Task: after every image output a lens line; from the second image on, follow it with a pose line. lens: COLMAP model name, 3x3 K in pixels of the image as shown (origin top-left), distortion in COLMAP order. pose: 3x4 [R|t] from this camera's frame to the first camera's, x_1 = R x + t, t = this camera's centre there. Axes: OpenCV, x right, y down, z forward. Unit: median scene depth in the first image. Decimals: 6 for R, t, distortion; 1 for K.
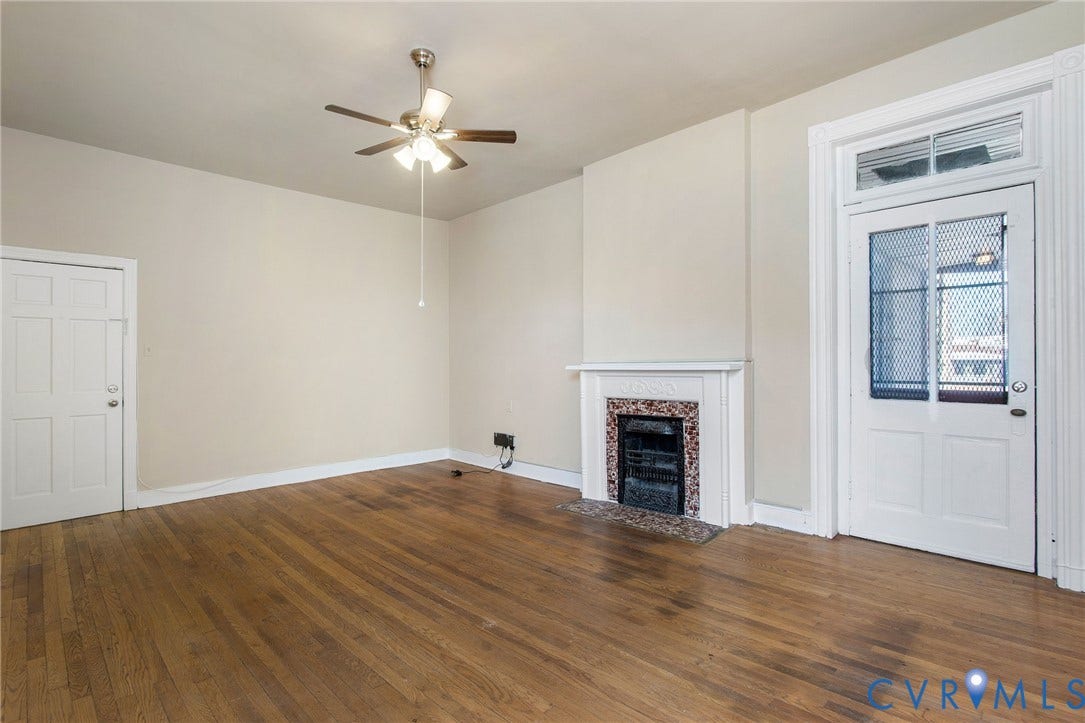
lens RADIAL K [[511.2, 0, 538.3], [0, 511.2, 361.4], [0, 0, 1]] dist [-0.004362, -0.000246]
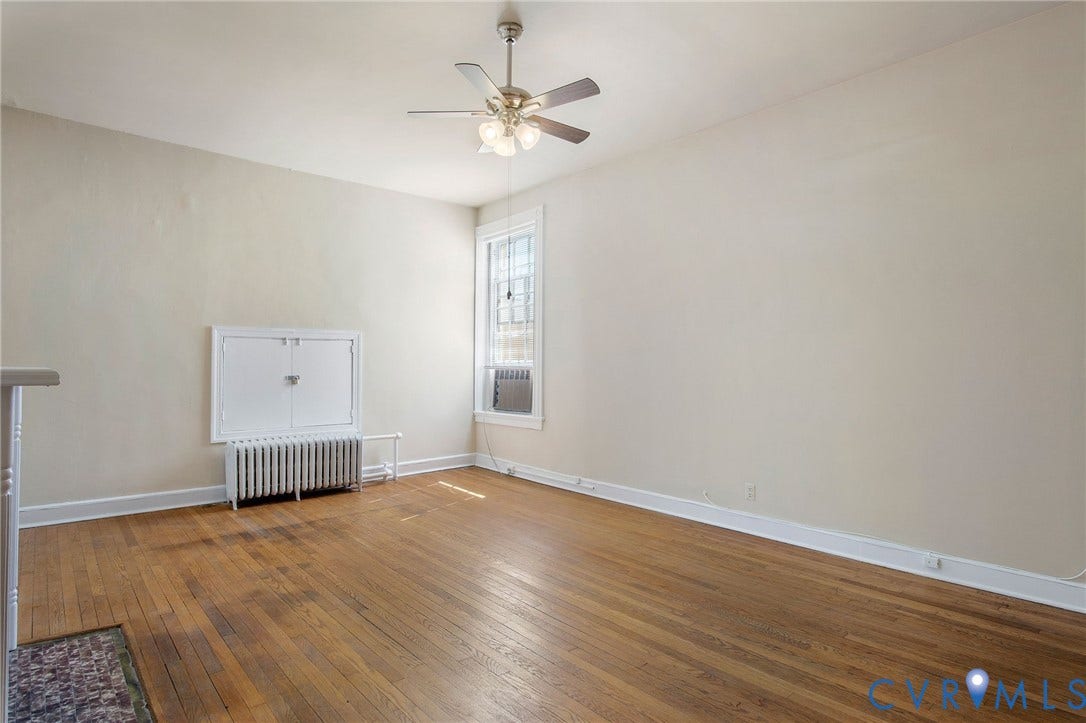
lens RADIAL K [[584.3, 0, 526.9], [0, 584.3, 367.7], [0, 0, 1]] dist [-0.003264, -0.000537]
pose [[-0.996785, 0.009510, 0.079561, -0.248801], [0.009294, 0.999952, -0.003089, 0.012037], [-0.079586, -0.002340, -0.996825, 1.456193]]
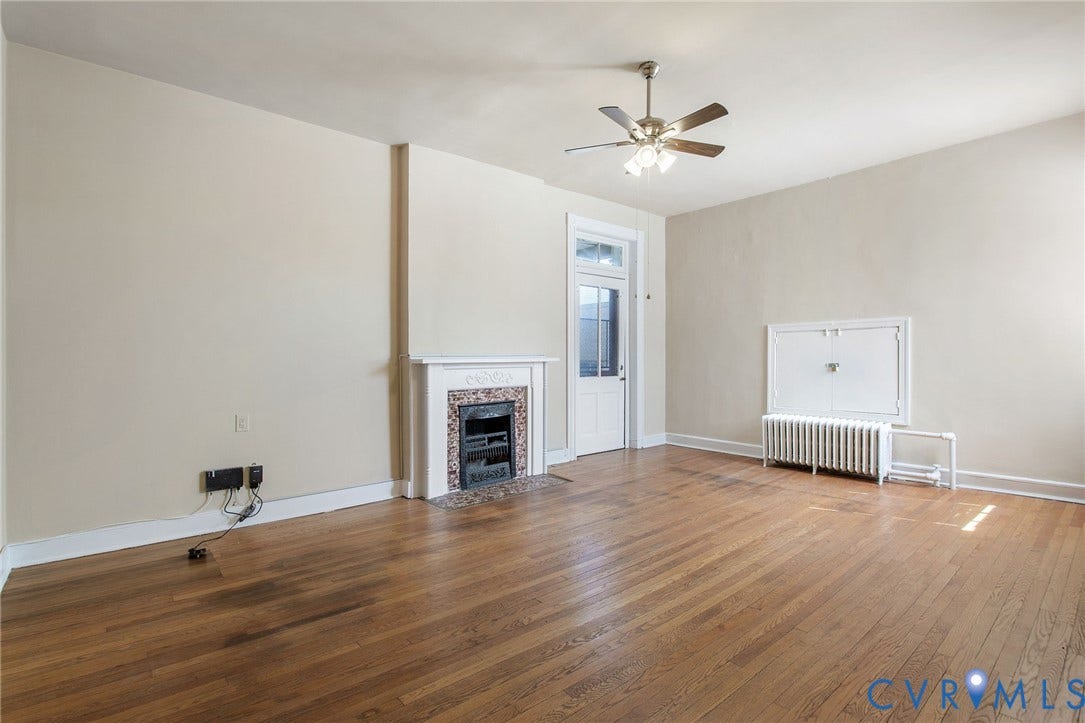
lens RADIAL K [[511.2, 0, 538.3], [0, 511.2, 361.4], [0, 0, 1]] dist [-0.004362, -0.000246]
pose [[0.087731, 0.000870, 0.996144, -0.942423], [0.002224, 0.999997, -0.001069, 0.015796], [-0.996142, 0.002310, 0.087729, 0.806588]]
